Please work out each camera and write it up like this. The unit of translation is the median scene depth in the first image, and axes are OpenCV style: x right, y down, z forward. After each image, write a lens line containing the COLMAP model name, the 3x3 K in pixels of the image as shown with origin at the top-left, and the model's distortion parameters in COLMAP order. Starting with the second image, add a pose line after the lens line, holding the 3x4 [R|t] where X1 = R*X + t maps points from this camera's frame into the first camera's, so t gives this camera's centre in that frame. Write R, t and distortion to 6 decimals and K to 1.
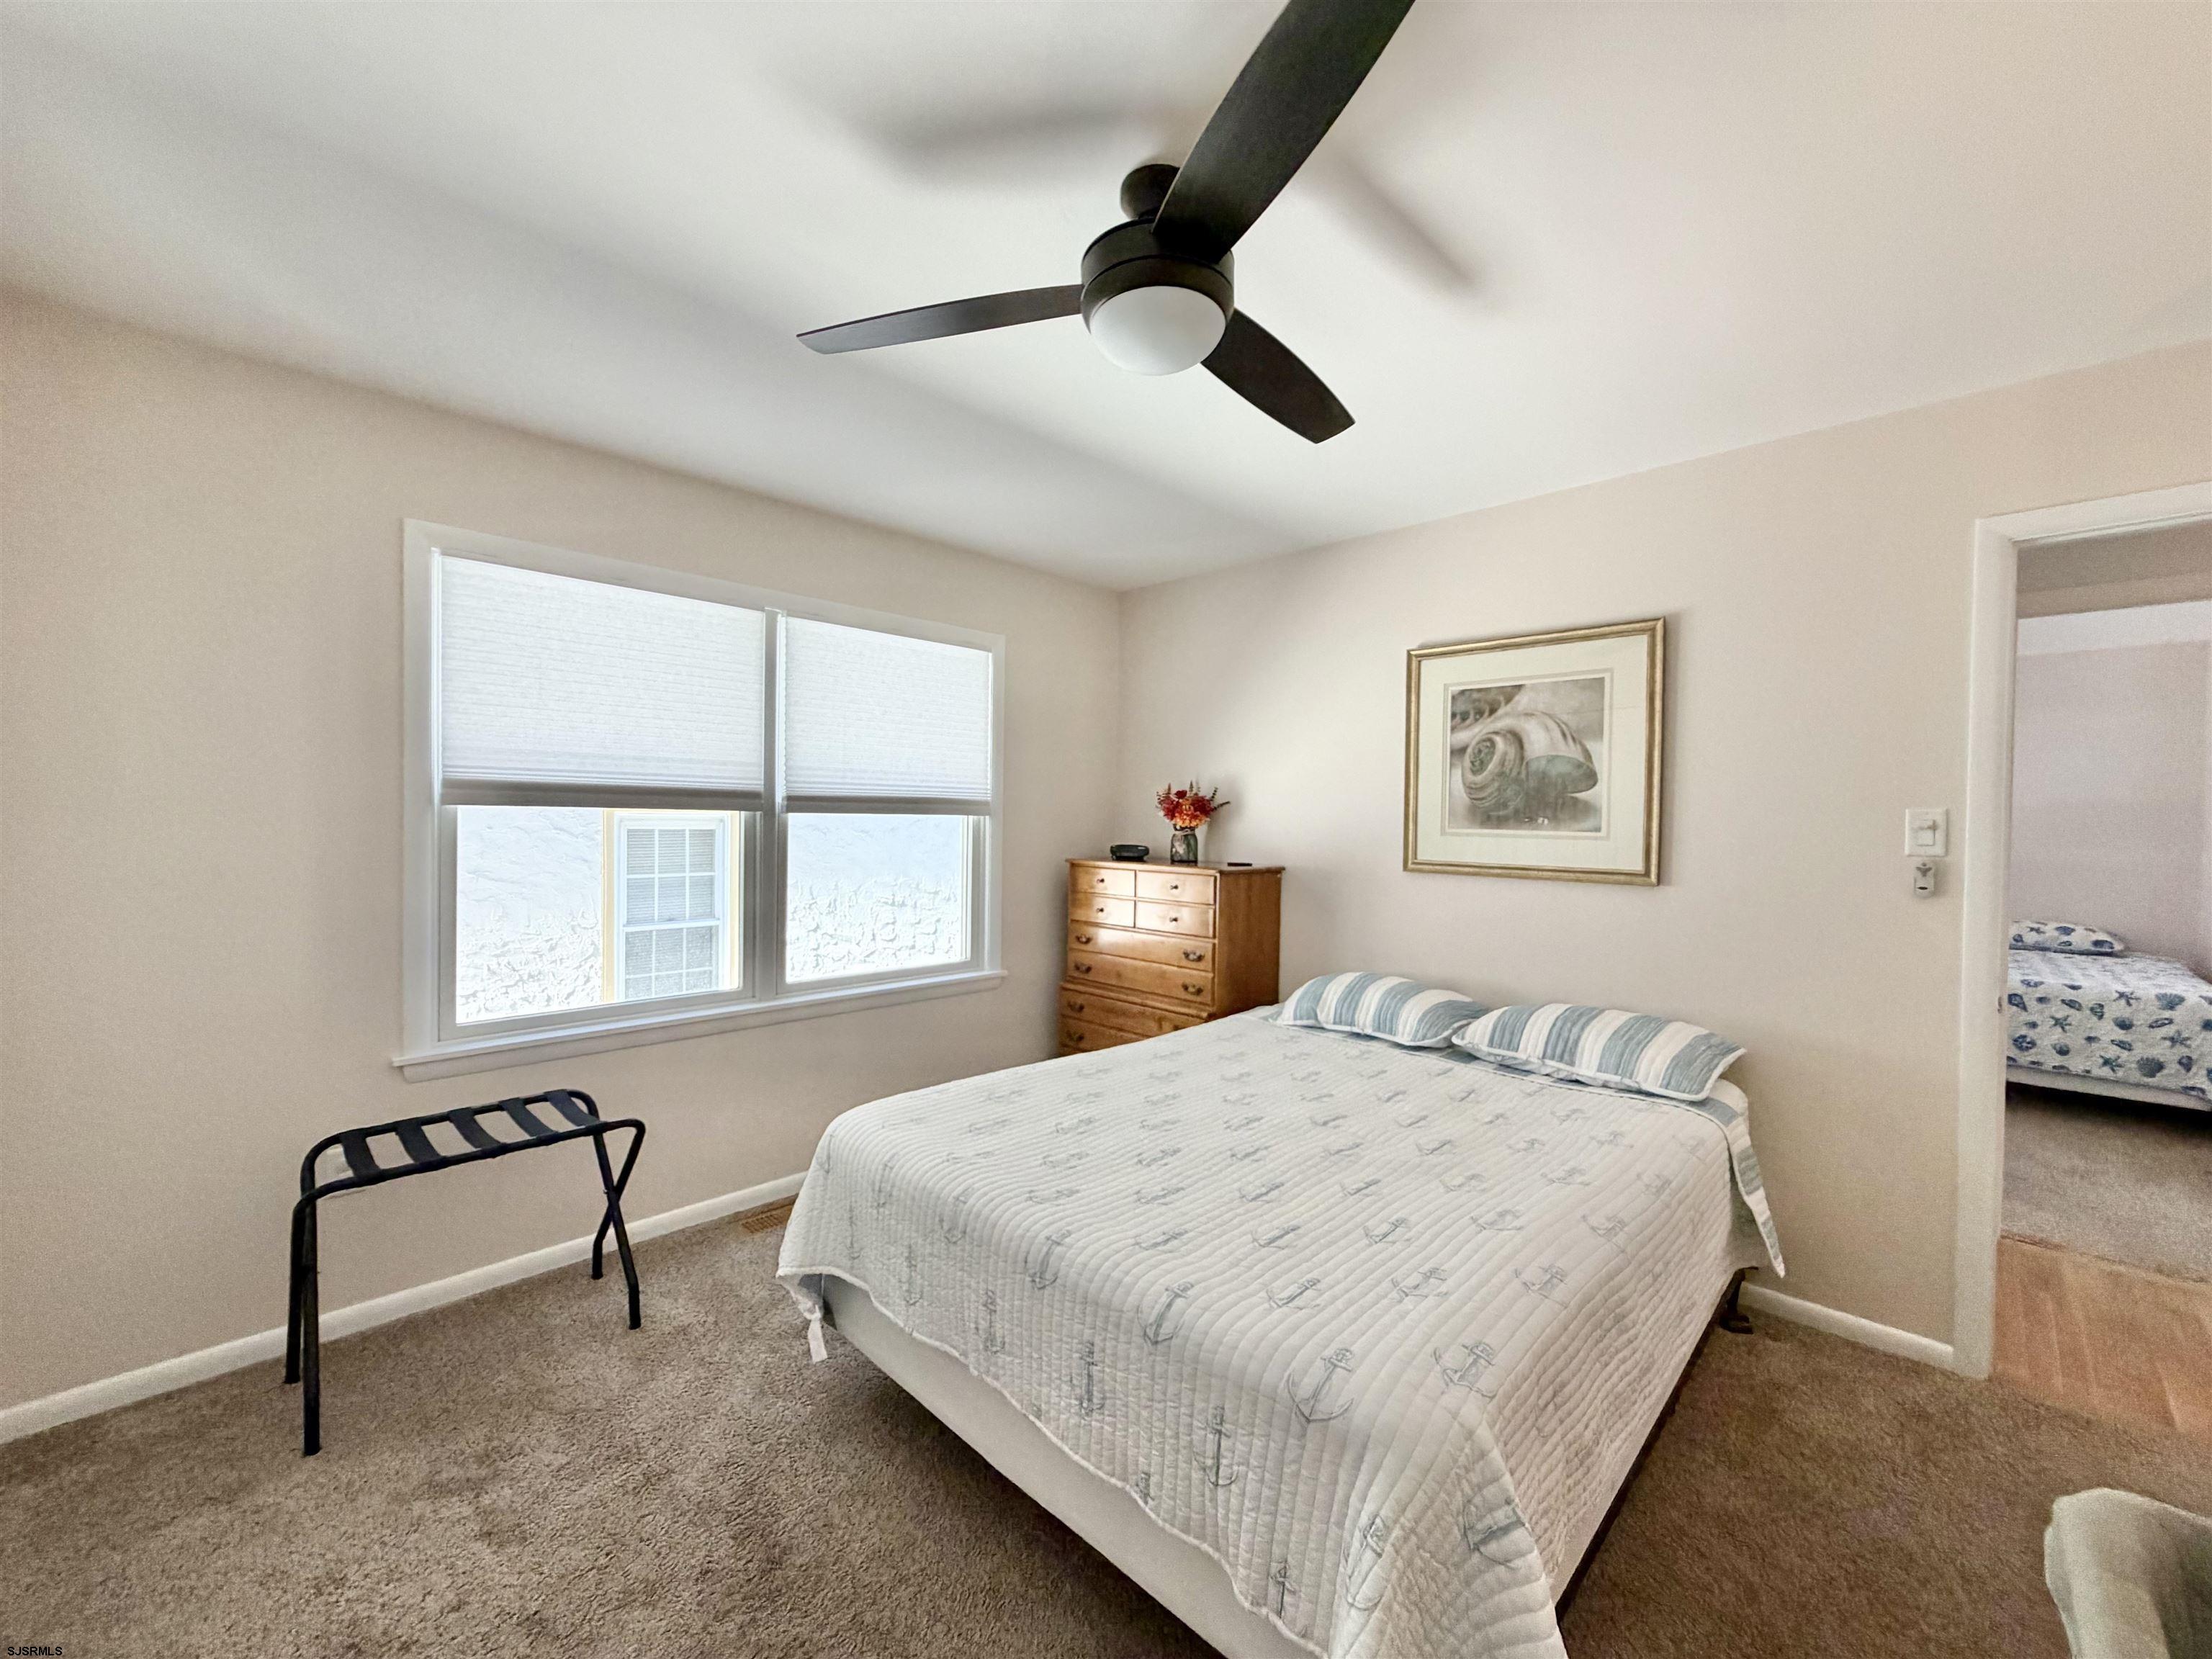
lens RADIAL K [[879.7, 0, 1090.9], [0, 879.7, 829.8], [0, 0, 1]] dist [-0.000571, -0.000872]
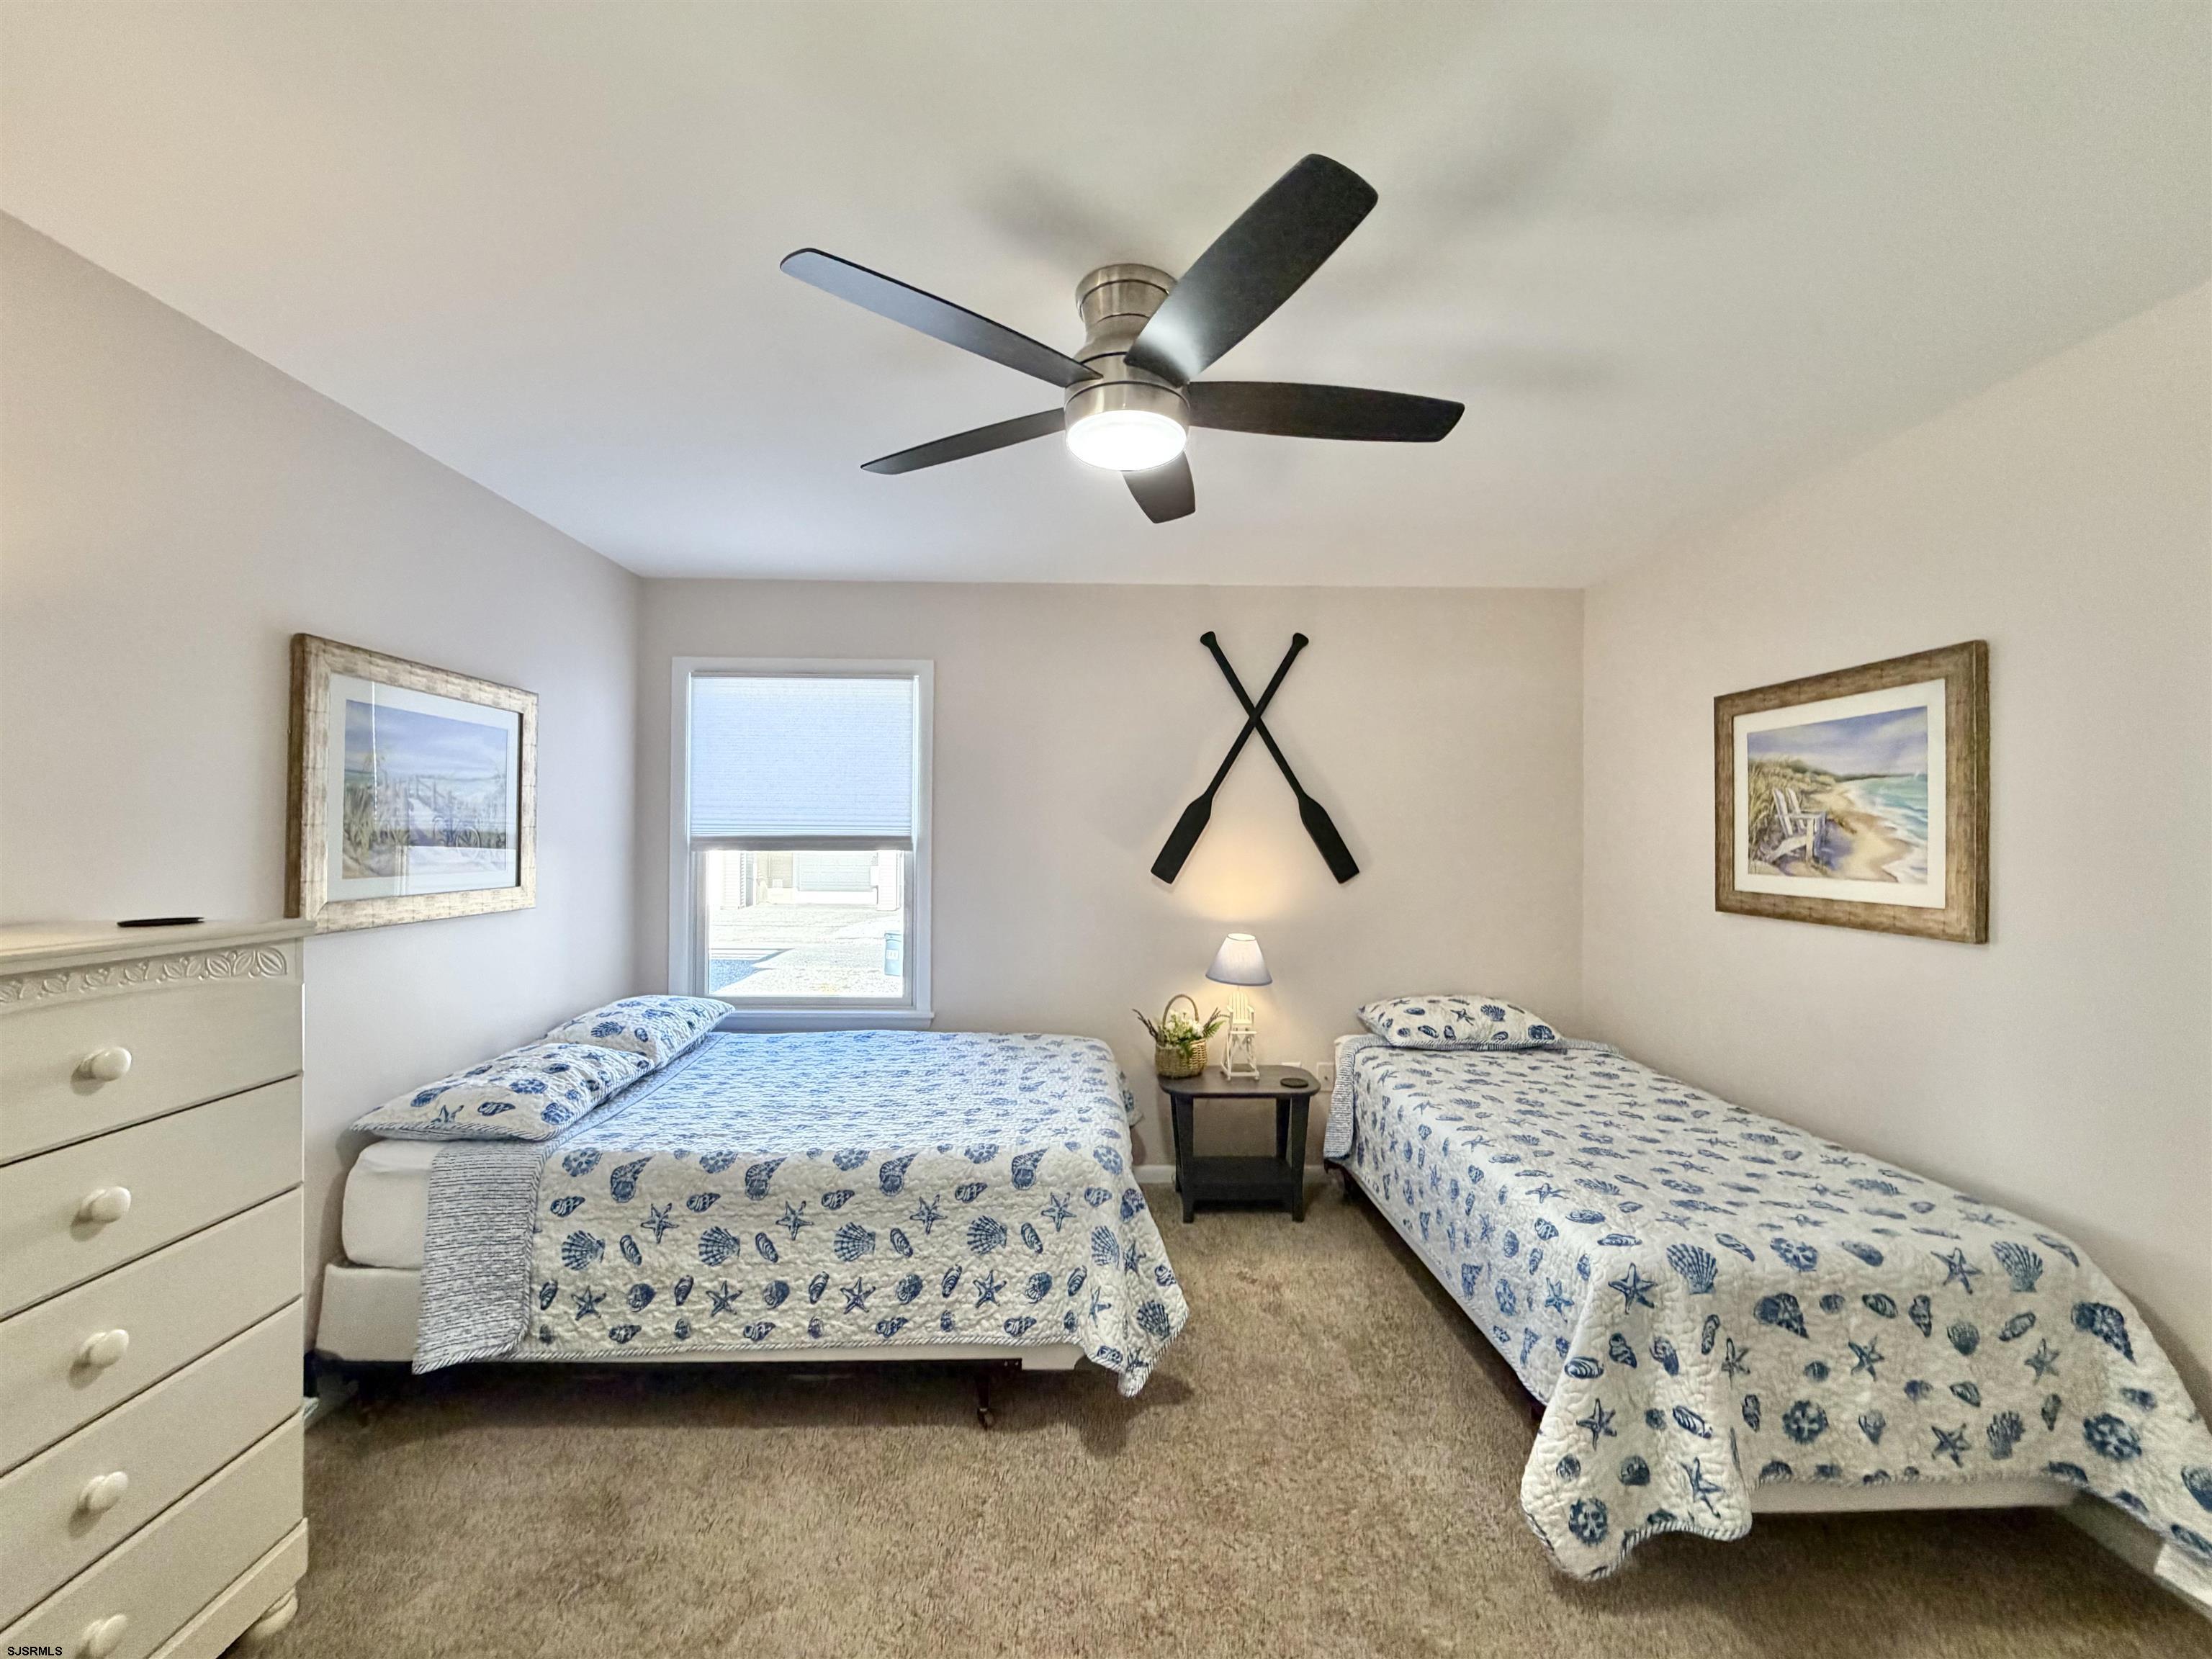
lens RADIAL K [[888.6, 0, 1102.2], [0, 888.6, 828.8], [0, 0, 1]] dist [-0.000192, 0.000509]
pose [[0.686179, 0.000211, 0.727433, 0.581007], [0.009622, 0.999910, -0.009367, -0.017493], [-0.727369, 0.013427, 0.686115, 0.977916]]
